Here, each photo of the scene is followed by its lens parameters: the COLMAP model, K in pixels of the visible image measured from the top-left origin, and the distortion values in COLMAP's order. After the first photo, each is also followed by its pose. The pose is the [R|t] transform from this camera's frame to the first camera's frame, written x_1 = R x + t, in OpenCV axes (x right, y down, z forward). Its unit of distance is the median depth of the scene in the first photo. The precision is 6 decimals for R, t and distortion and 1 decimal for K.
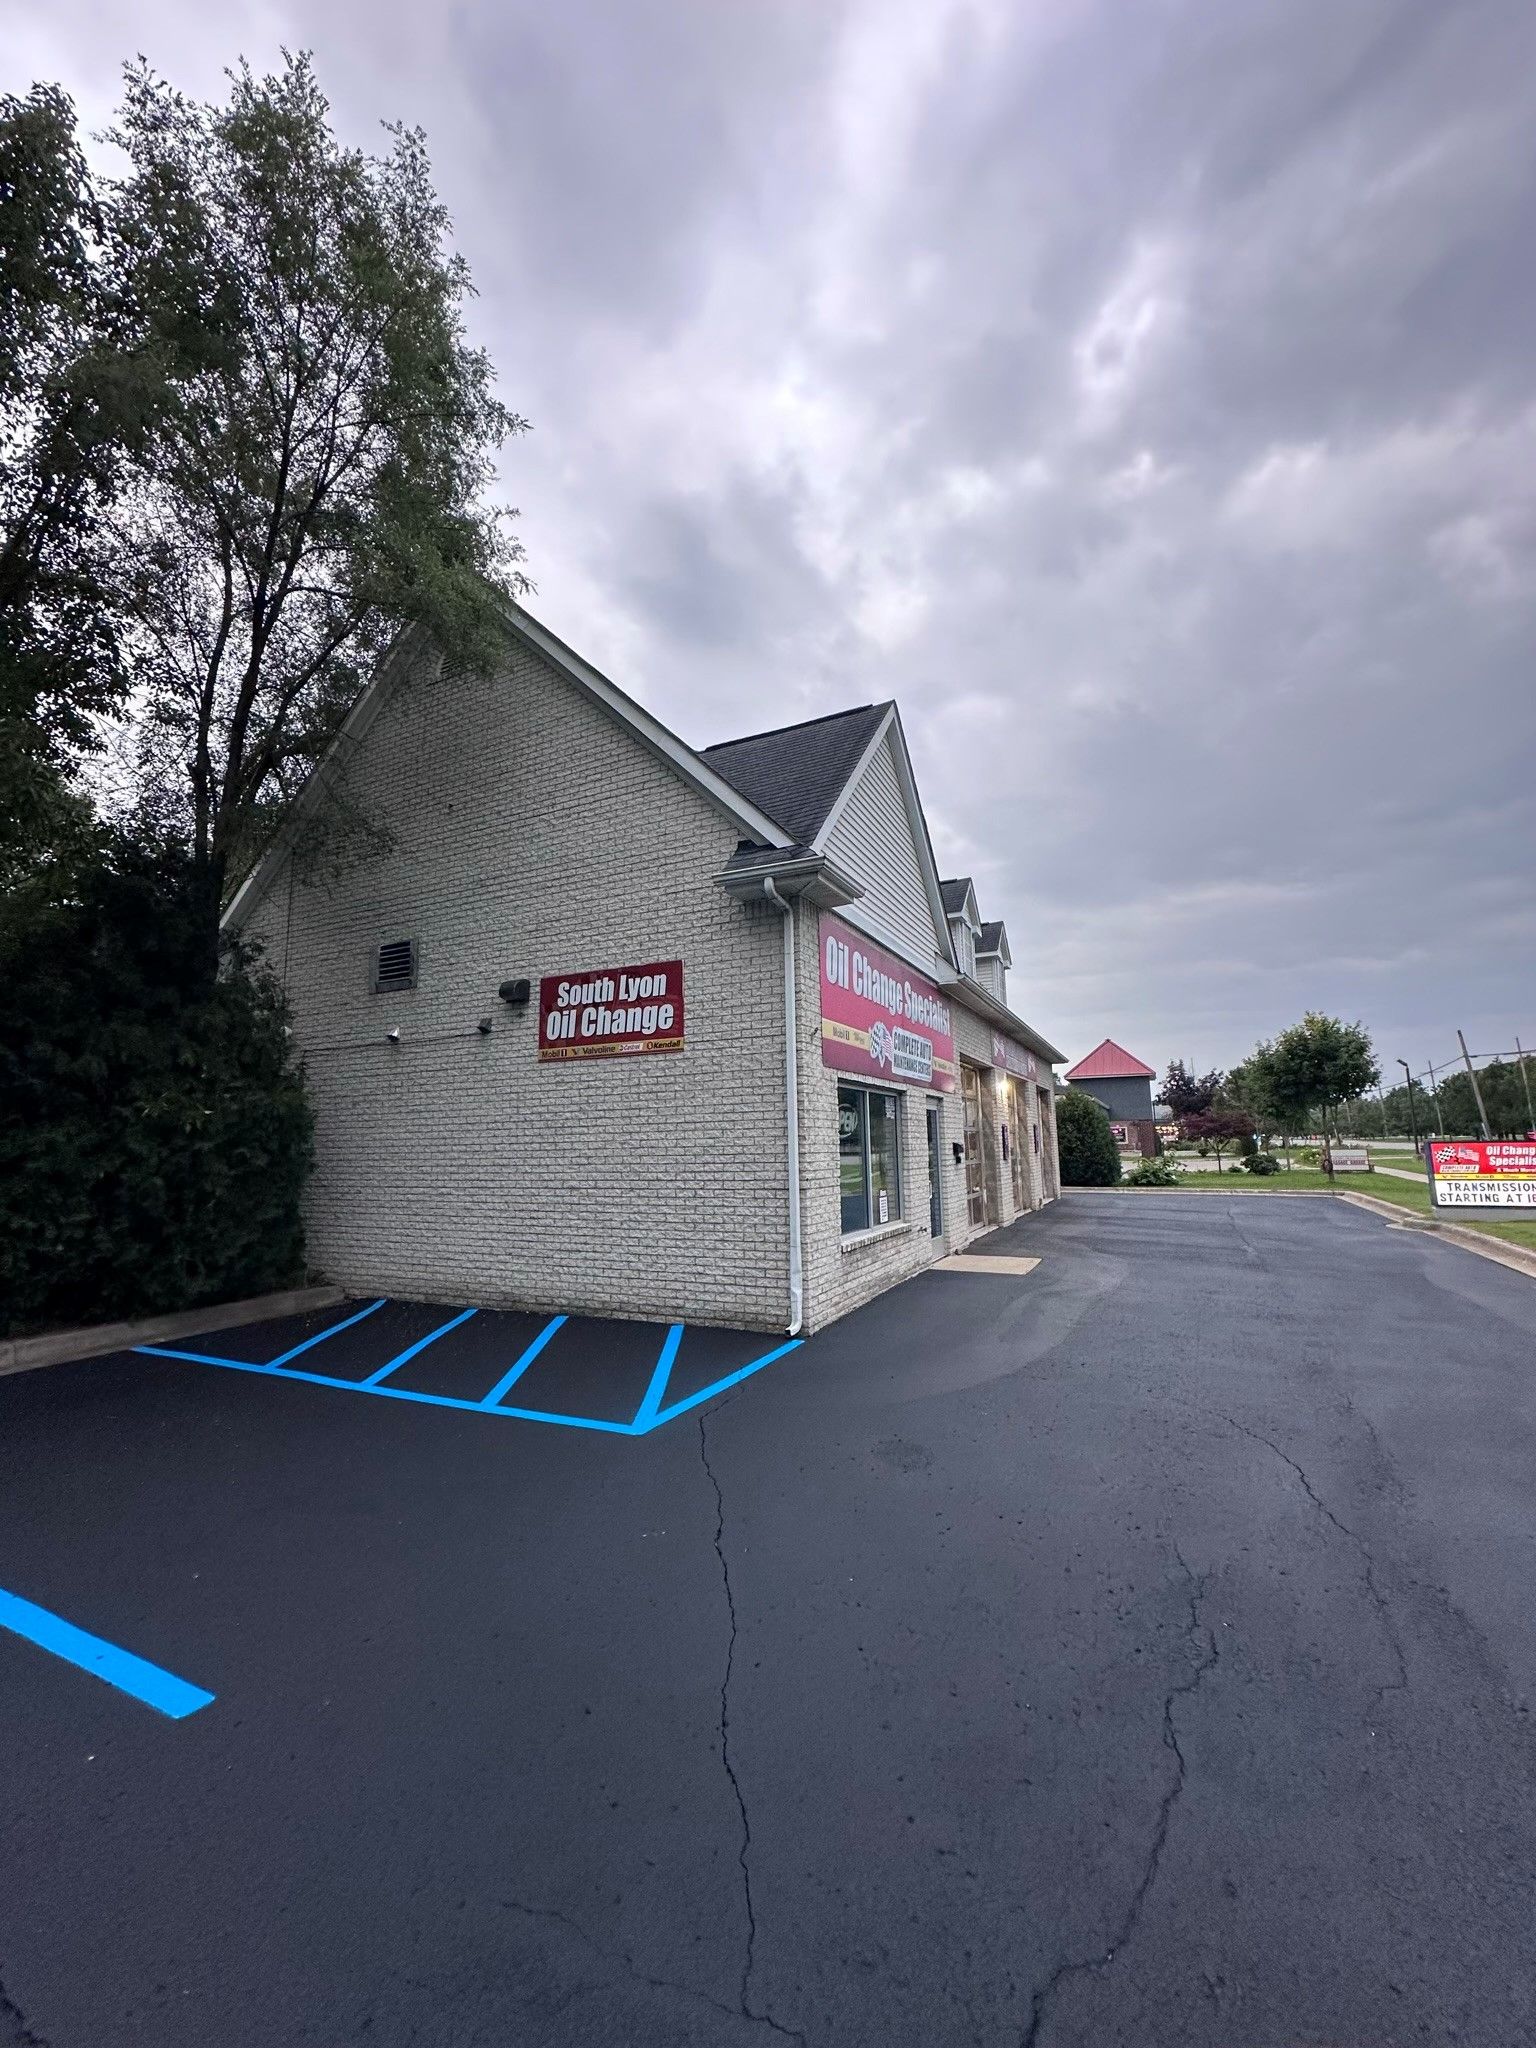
lens RADIAL K [[804.9, 0, 763.2], [0, 804.9, 1028.9], [0, 0, 1]] dist [-0.010924, 0.000711]
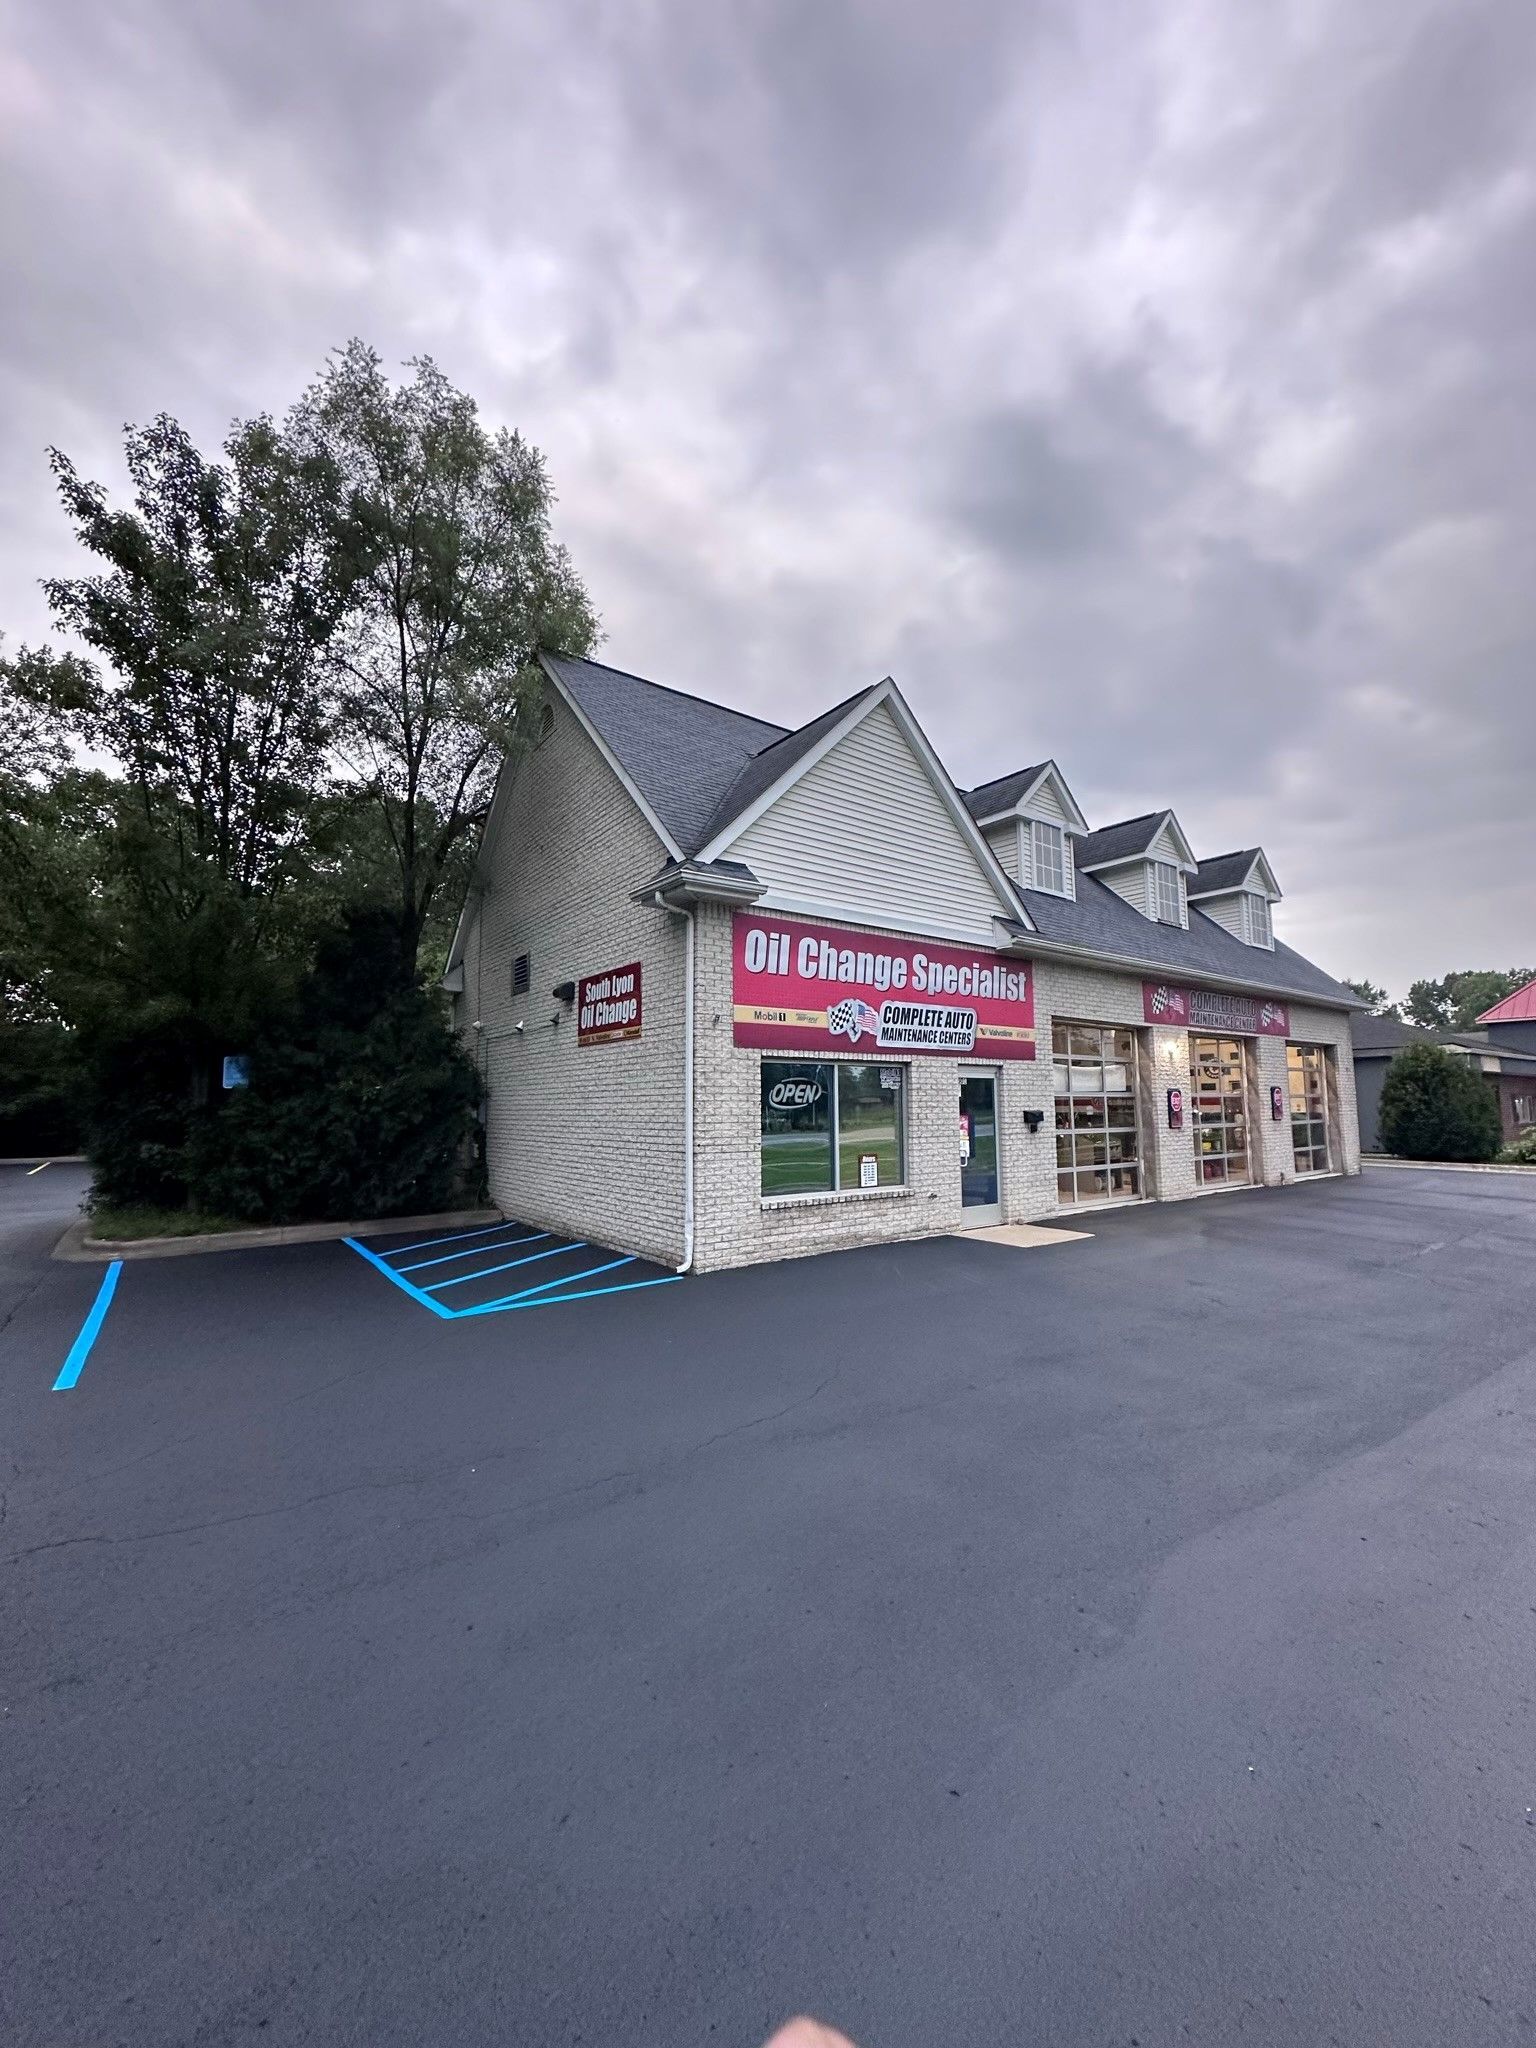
lens RADIAL K [[804.9, 0, 756.3], [0, 804.9, 1024.5], [0, 0, 1]] dist [-0.010924, 0.000711]
pose [[0.886396, -0.036074, -0.461520, 0.569159], [0.059109, 0.997618, 0.035548, -0.022543], [0.459139, -0.058789, 0.886417, 0.000071]]
